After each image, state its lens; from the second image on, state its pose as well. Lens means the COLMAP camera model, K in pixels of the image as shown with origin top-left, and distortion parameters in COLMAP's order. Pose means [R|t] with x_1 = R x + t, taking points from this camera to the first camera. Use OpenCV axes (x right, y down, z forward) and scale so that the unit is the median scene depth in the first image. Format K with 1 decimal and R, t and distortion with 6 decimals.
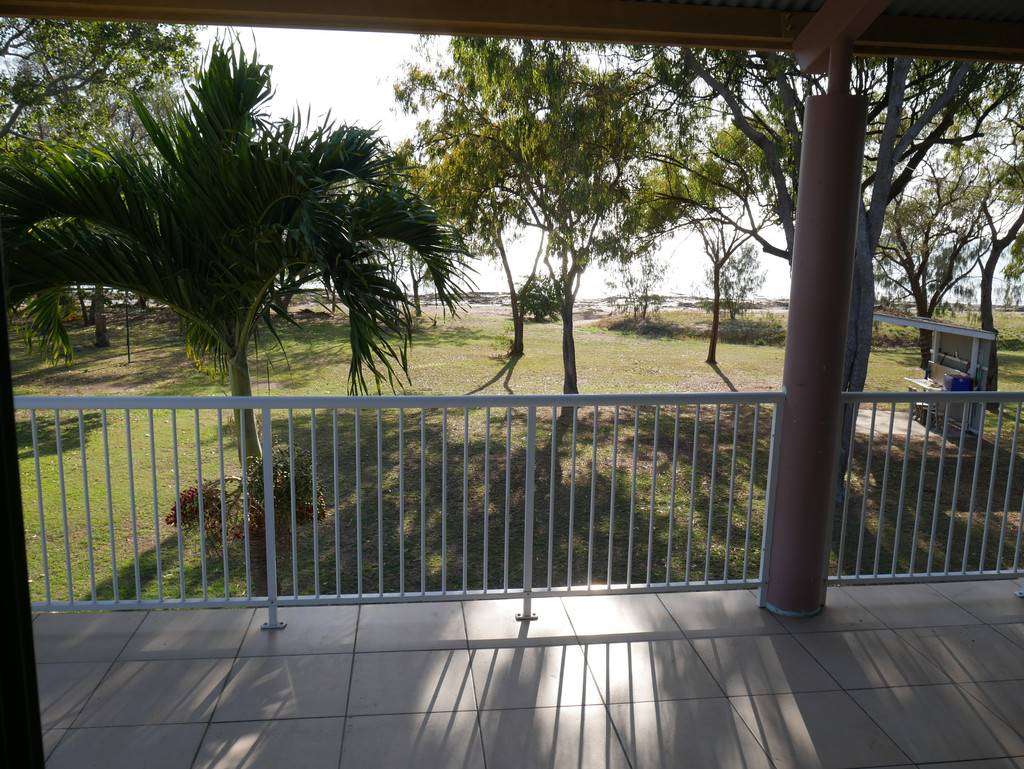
lens RADIAL K [[843.1, 0, 512.0], [0, 843.1, 384.5], [0, 0, 1]] dist [-0.038593, 0.002966]
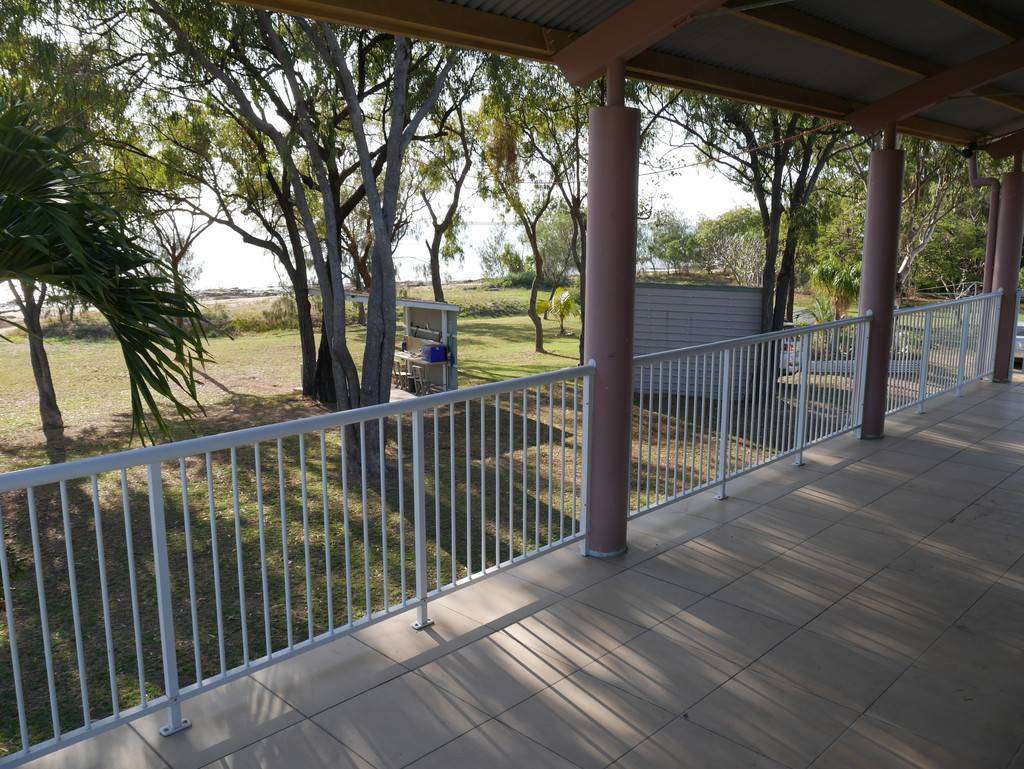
lens RADIAL K [[843.1, 0, 512.0], [0, 843.1, 384.5], [0, 0, 1]] dist [-0.038593, 0.002966]
pose [[0.782124, -0.132580, 0.608856, -0.111585], [0.124483, 0.990651, 0.055809, -0.010286], [-0.610563, 0.032143, 0.791315, 0.036599]]
